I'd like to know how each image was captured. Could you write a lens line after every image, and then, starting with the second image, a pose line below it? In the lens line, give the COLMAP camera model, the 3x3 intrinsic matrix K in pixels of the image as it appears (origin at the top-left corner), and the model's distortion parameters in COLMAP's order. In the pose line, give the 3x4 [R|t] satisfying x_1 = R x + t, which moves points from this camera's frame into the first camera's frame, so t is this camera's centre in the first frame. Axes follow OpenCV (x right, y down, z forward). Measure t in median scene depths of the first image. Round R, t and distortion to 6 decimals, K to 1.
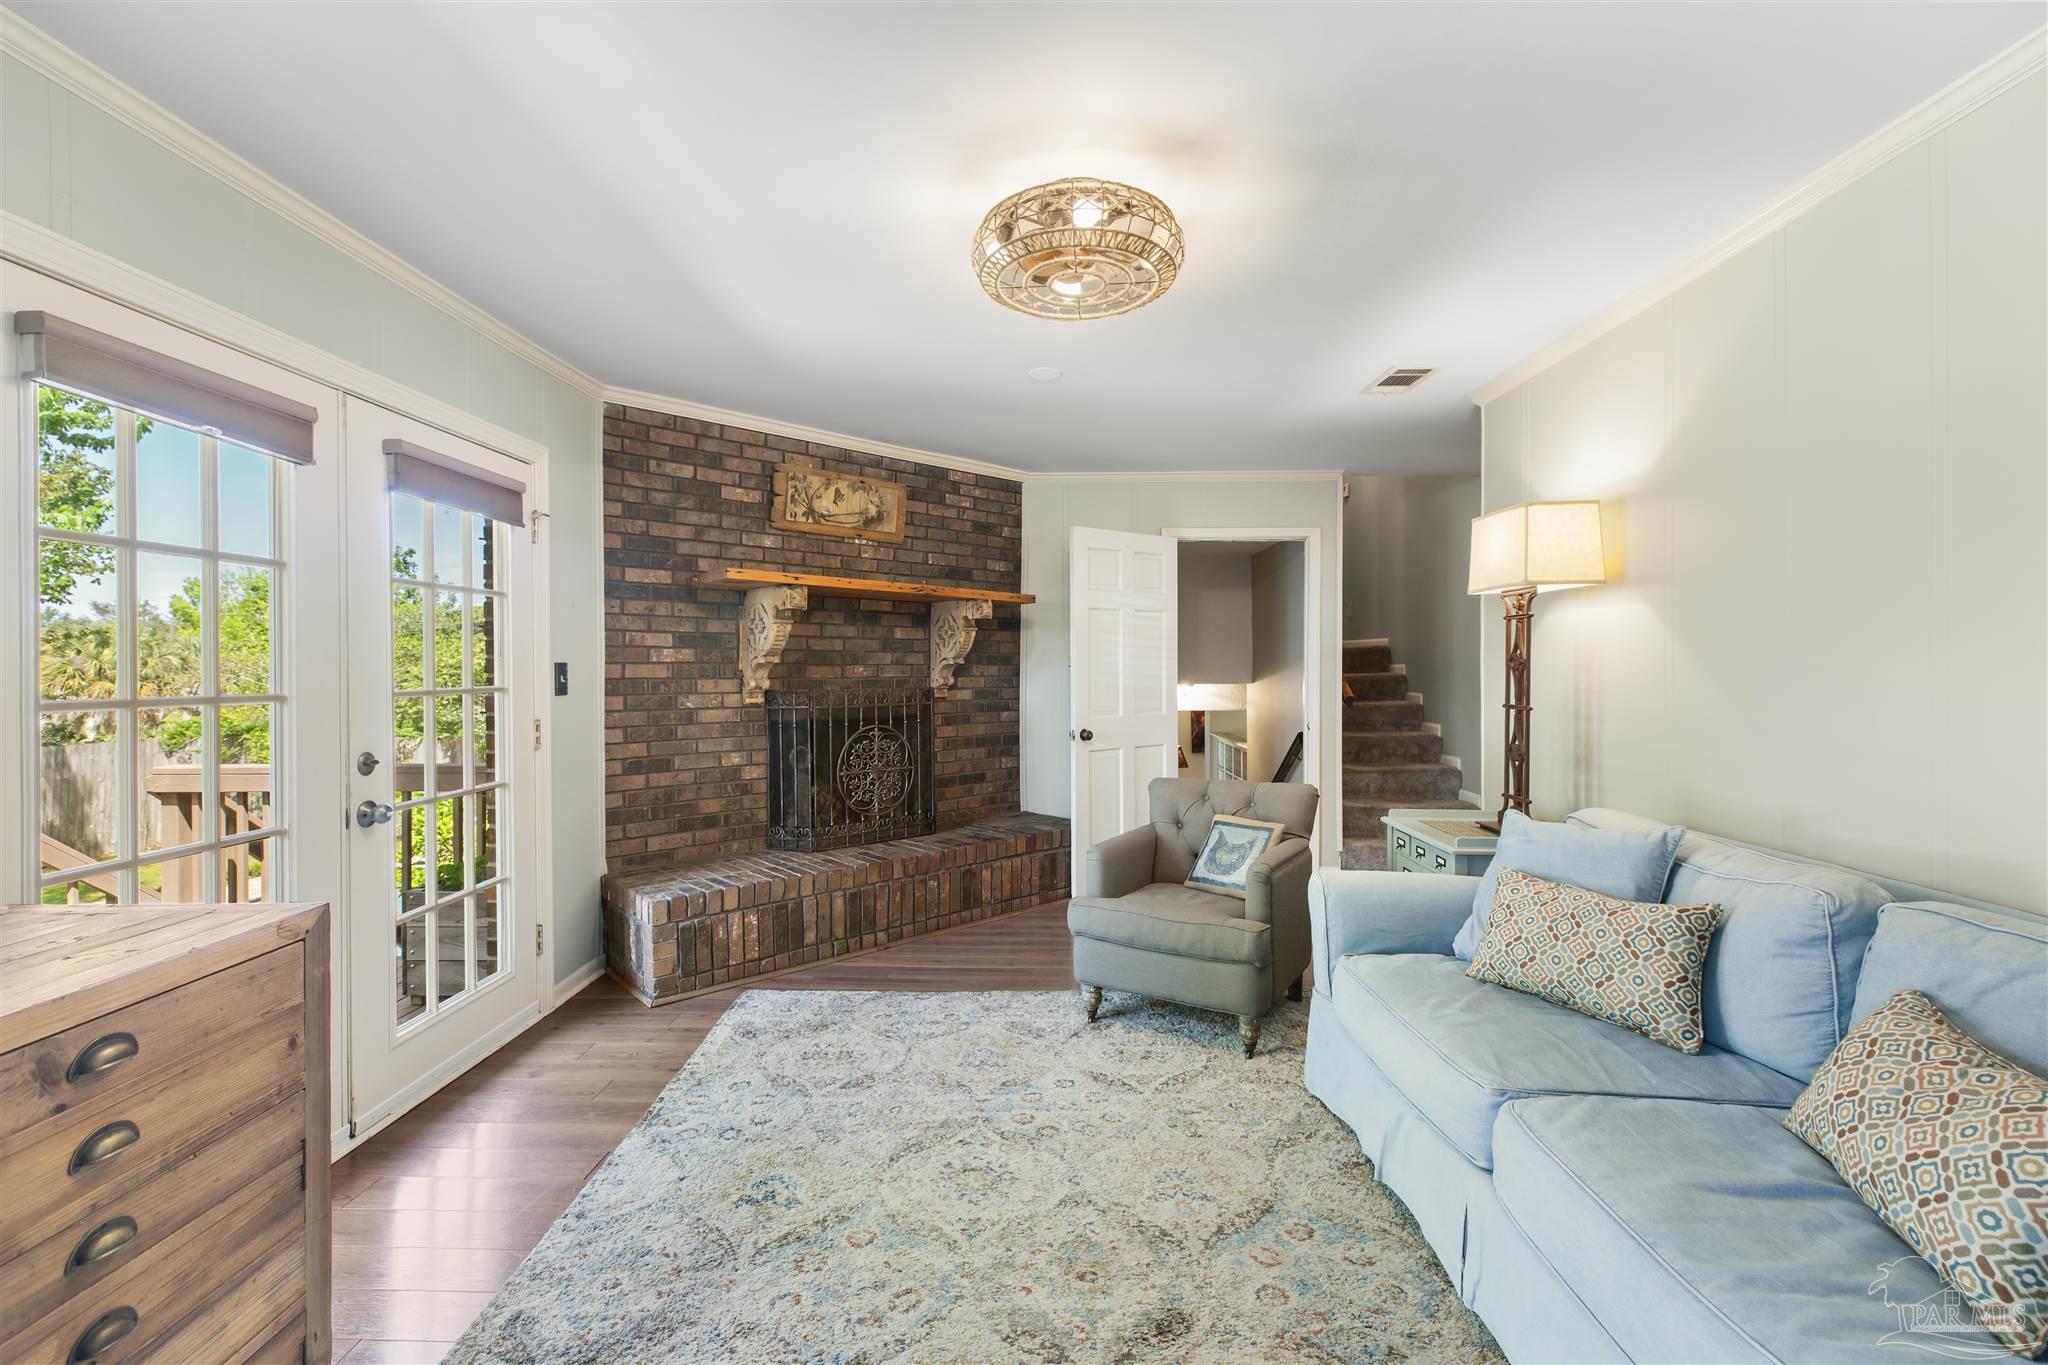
lens RADIAL K [[924.2, 0, 1014.0], [0, 924.2, 671.7], [0, 0, 1]] dist [0.004114, -0.000645]
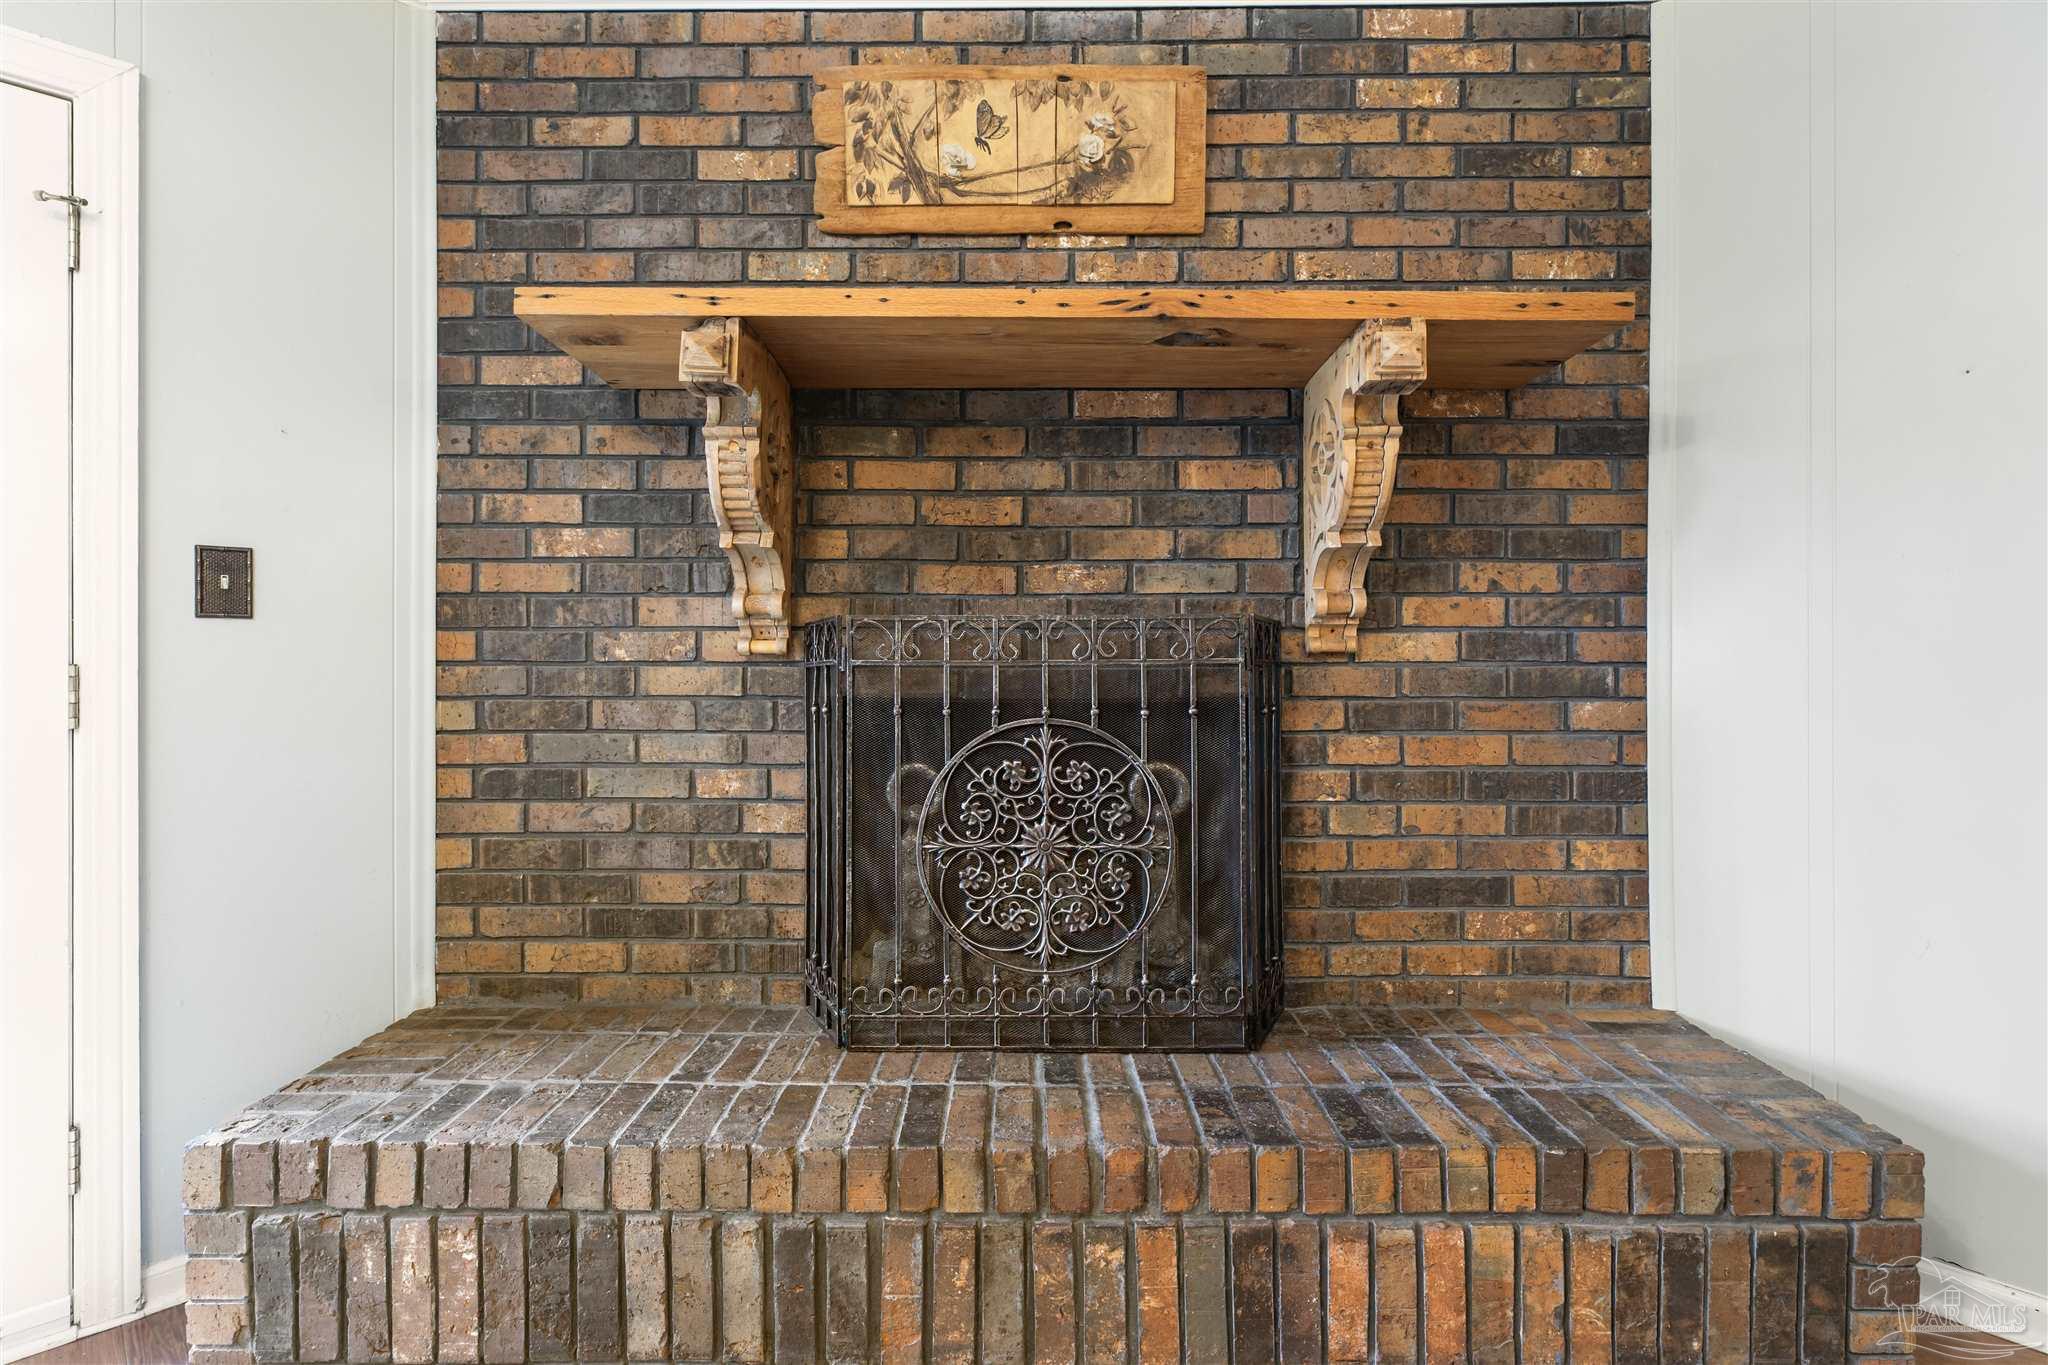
lens RADIAL K [[1017.4, 0, 1017.1], [0, 1017.4, 661.3], [0, 0, 1]] dist [-0.003636, 0.000304]
pose [[0.724153, -0.003985, -0.689628, 0.118934], [-0.003252, 0.999952, -0.009193, 0.041731], [0.689632, 0.008900, 0.724106, 0.749867]]
